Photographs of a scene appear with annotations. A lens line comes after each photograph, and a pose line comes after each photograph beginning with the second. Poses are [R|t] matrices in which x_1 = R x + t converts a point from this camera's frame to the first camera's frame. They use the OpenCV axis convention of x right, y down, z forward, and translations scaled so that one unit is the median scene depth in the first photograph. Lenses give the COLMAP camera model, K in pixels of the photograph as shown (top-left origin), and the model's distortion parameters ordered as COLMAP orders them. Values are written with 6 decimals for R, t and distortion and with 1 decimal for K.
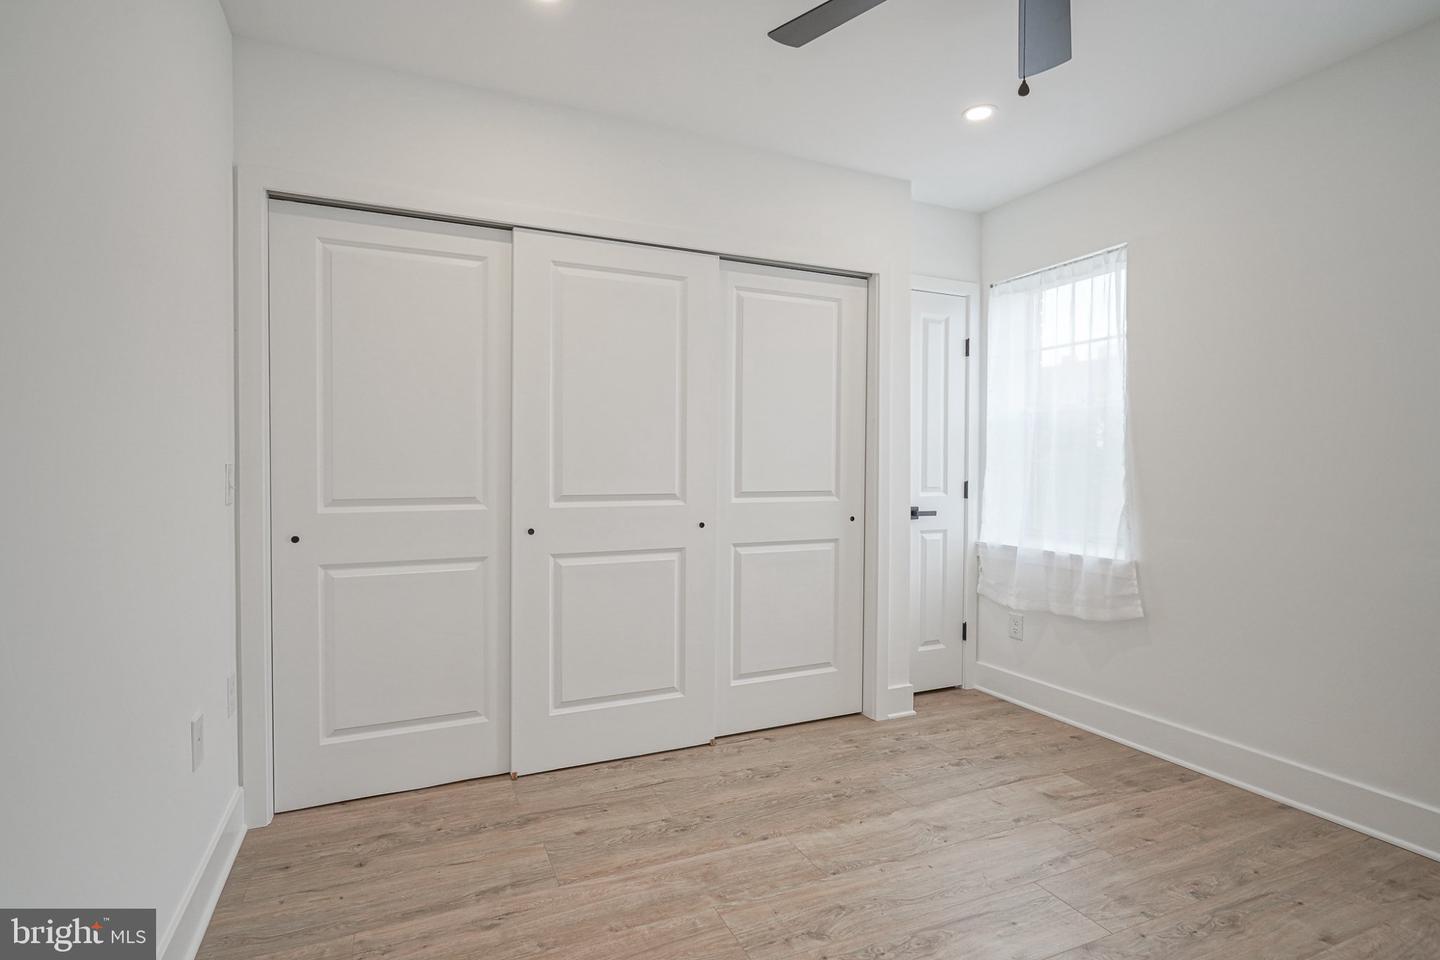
lens RADIAL K [[693.3, 0, 720.0], [0, 693.3, 480.0], [0, 0, 1]] dist [-0.004720, 0.002568]
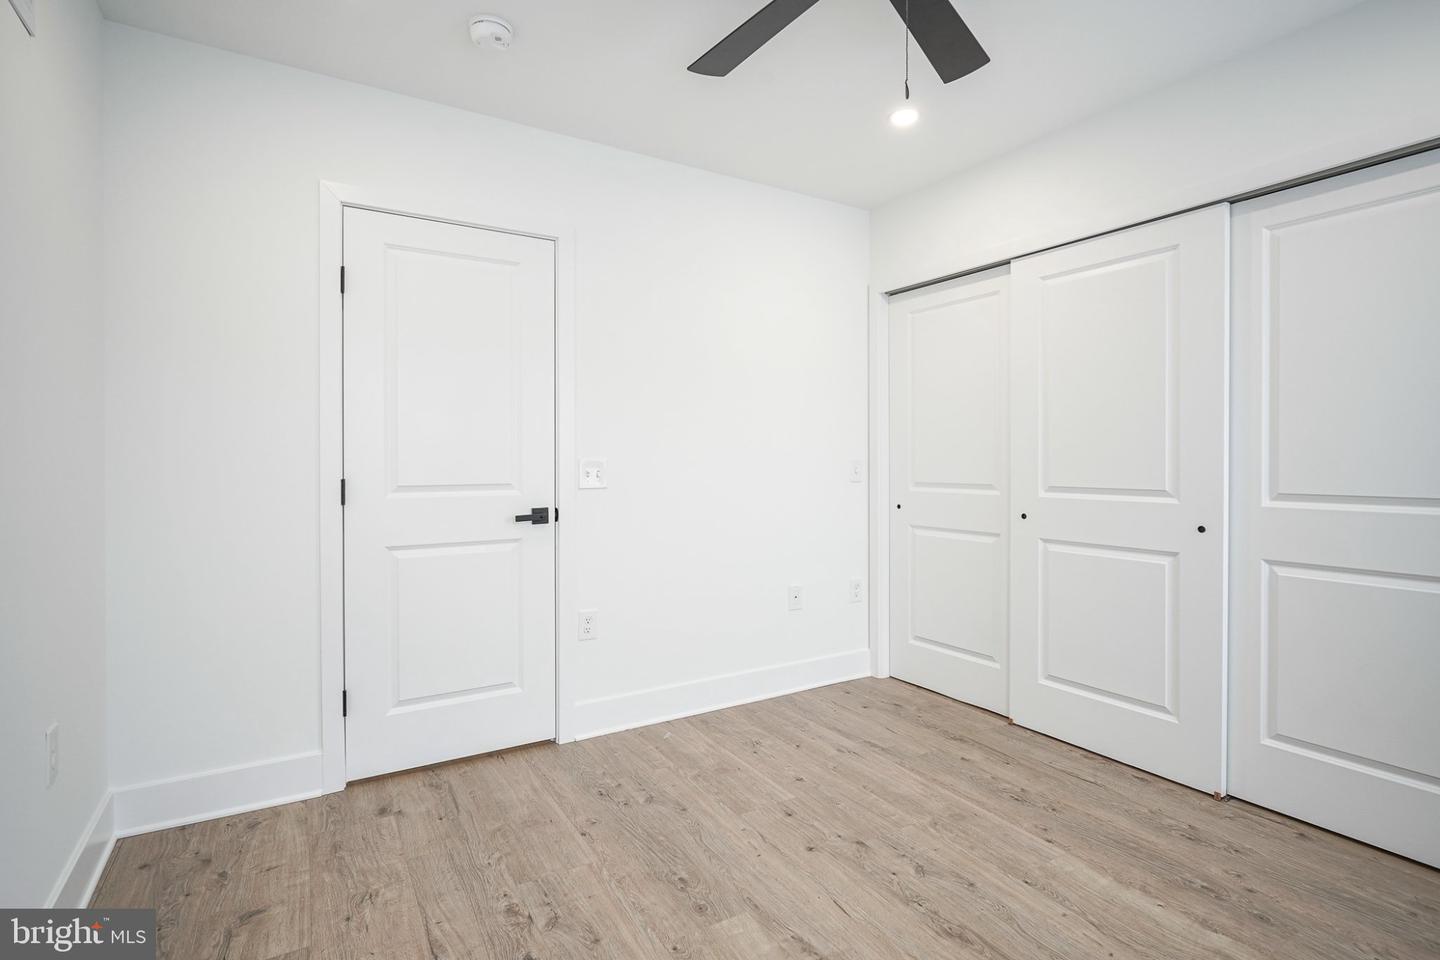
lens RADIAL K [[714.2, 0, 716.9], [0, 714.2, 463.8], [0, 0, 1]] dist [0.003288, 0.000989]
pose [[0.131187, 0.004424, -0.991348, 0.880622], [-0.016141, 0.999867, 0.002326, -0.008099], [0.991226, 0.015696, 0.131241, 0.347699]]
